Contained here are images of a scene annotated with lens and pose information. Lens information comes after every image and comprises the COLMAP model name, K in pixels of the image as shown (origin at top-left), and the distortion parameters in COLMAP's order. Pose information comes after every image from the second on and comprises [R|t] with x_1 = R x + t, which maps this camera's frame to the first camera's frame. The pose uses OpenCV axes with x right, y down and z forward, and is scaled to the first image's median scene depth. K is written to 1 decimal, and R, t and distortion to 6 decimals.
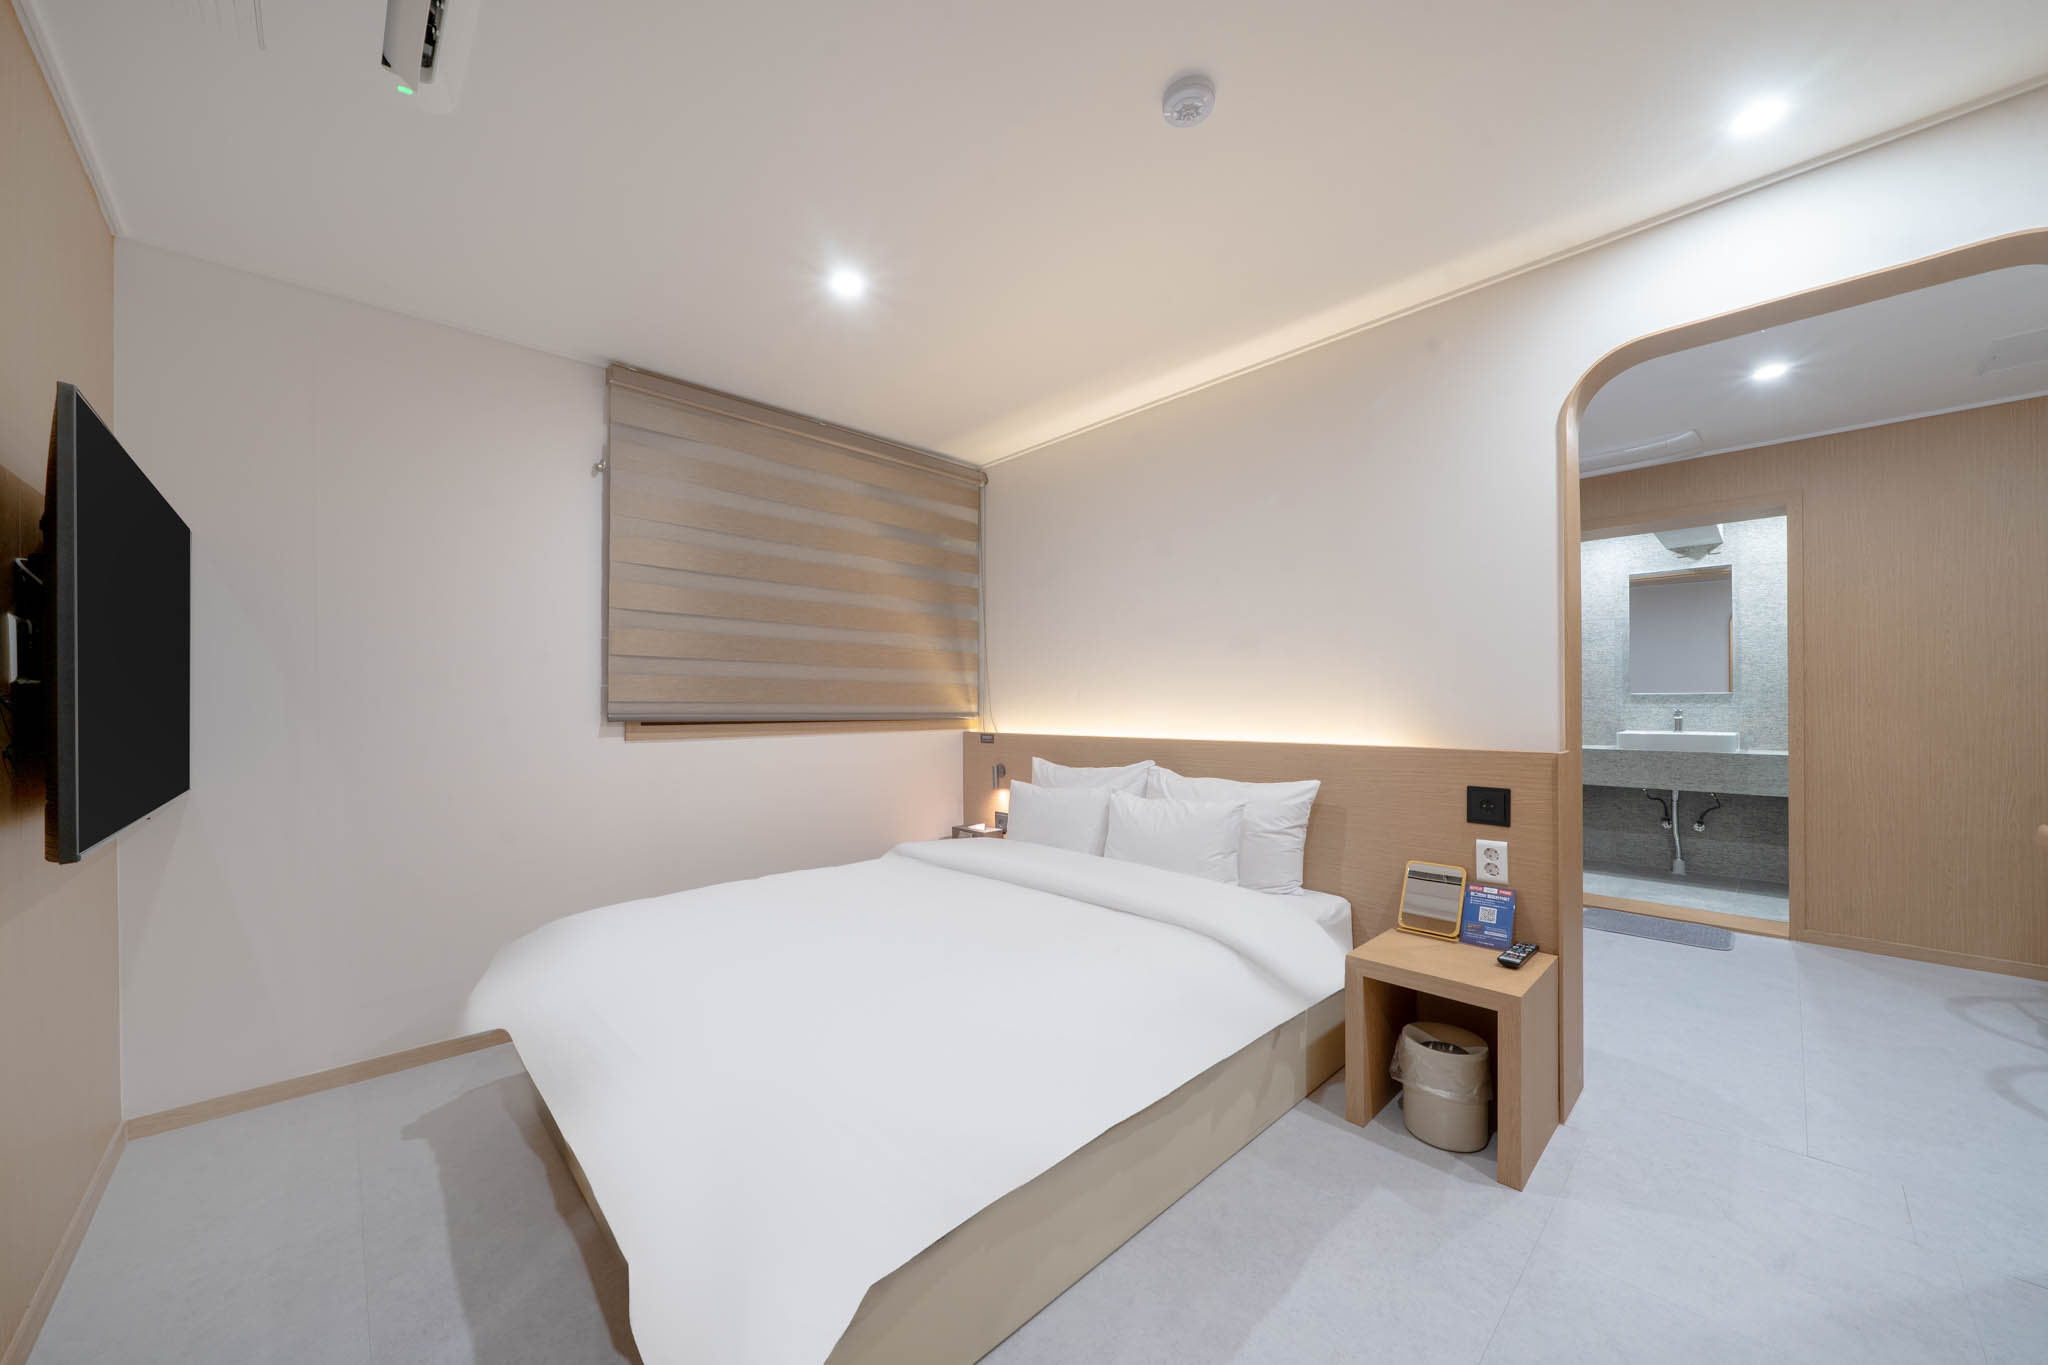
lens RADIAL K [[740.5, 0, 1023.9], [0, 740.5, 706.7], [0, 0, 1]] dist [-0.000270, -0.000025]
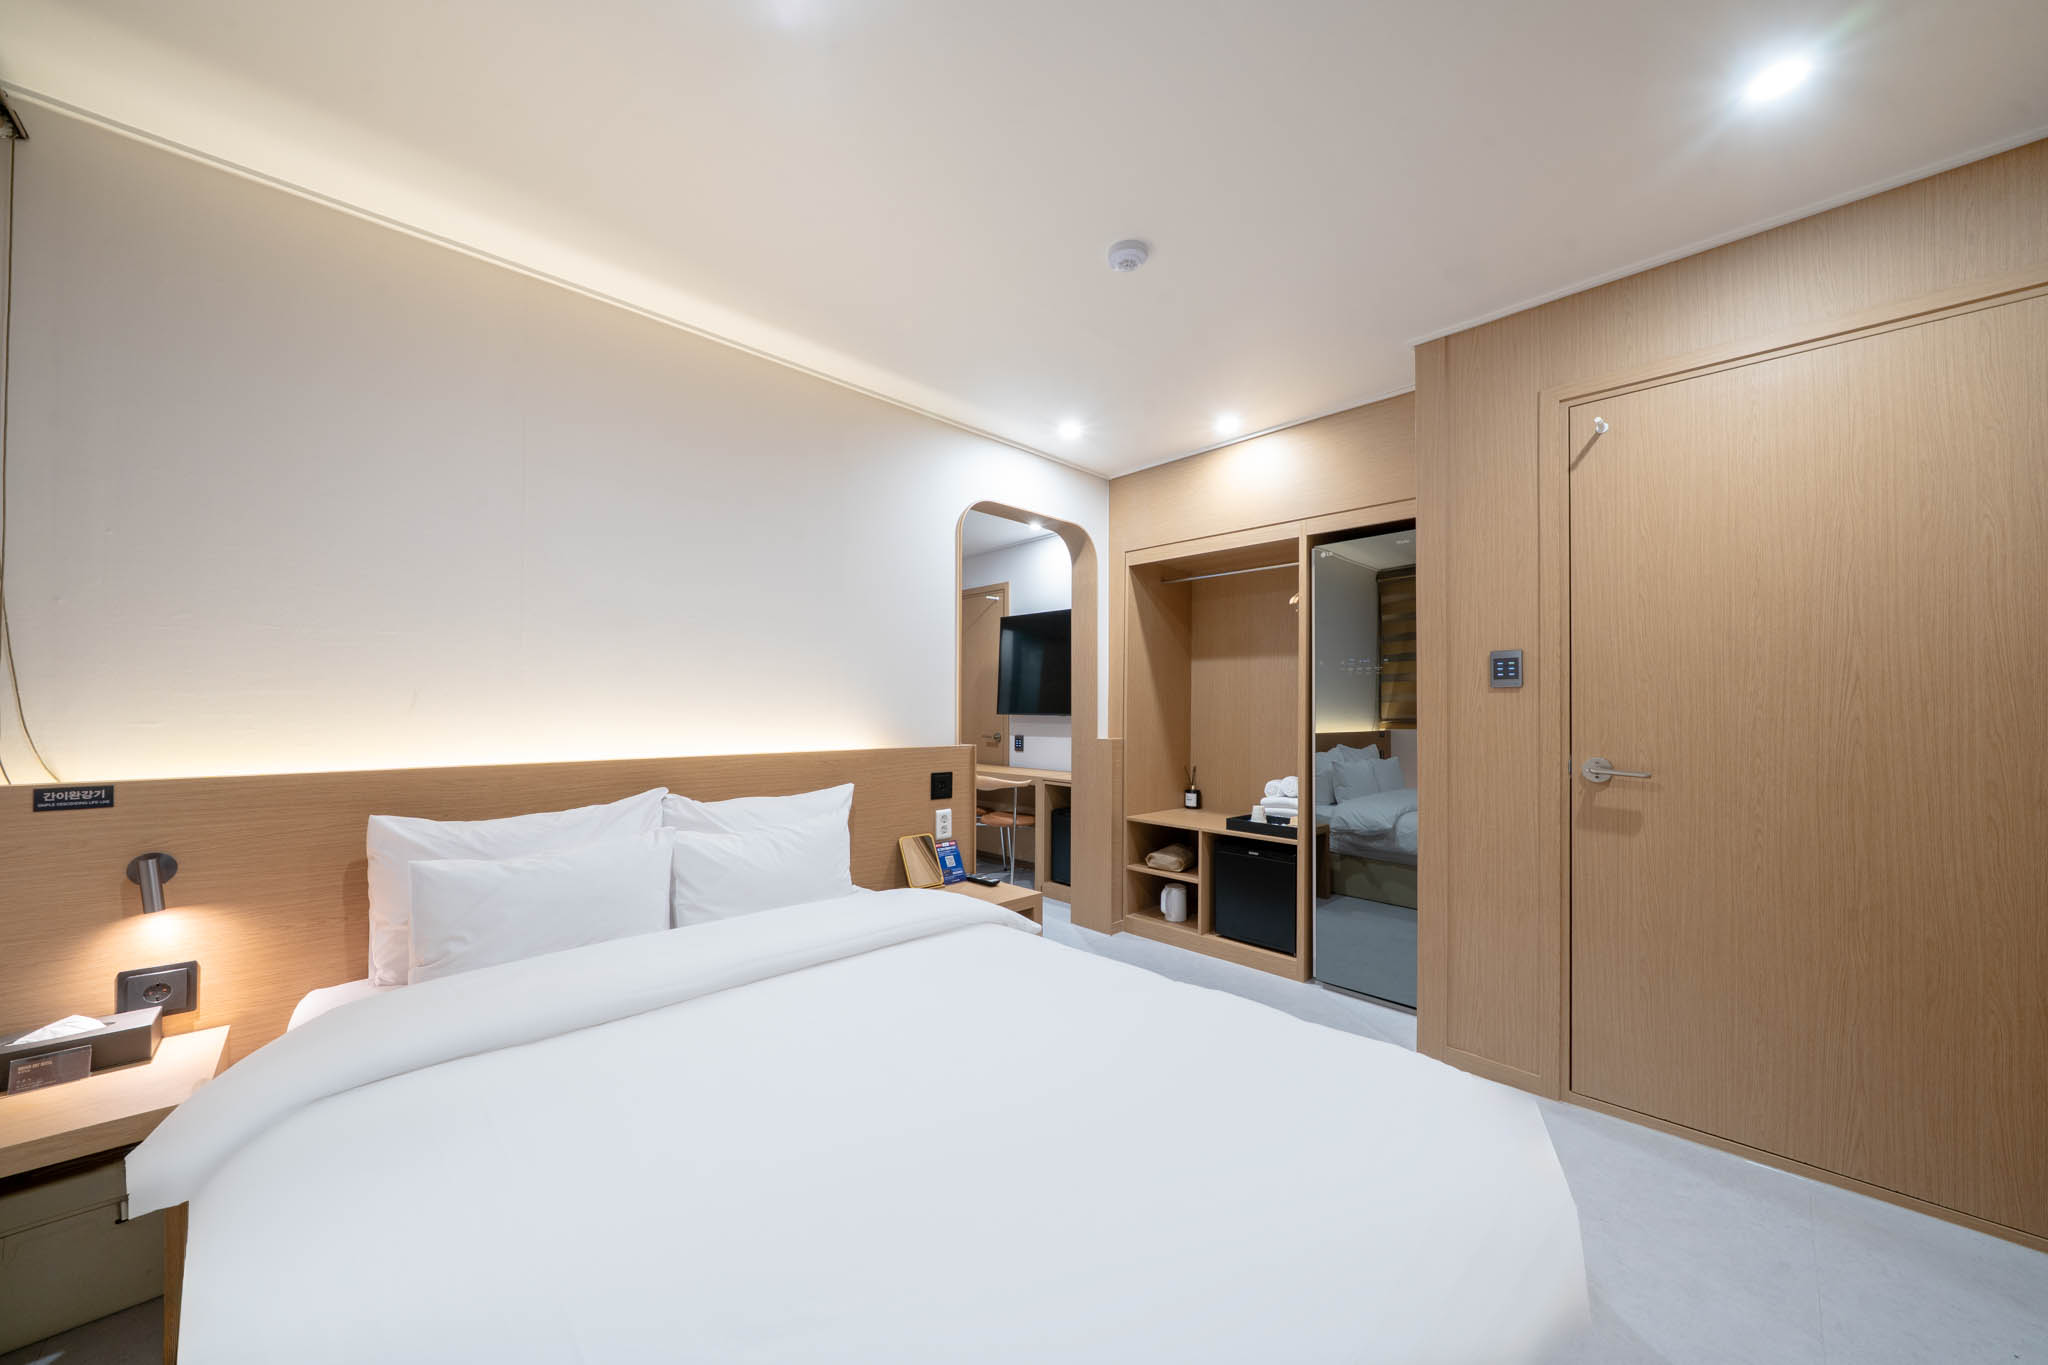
lens RADIAL K [[719.6, 0, 1025.8], [0, 719.6, 708.0], [0, 0, 1]] dist [-0.000647, 0.000000]
pose [[-0.004499, 0.004222, 0.999981, -0.622728], [-0.003424, 0.999985, -0.004237, -0.006919], [-0.999984, -0.003443, -0.004484, 0.708010]]
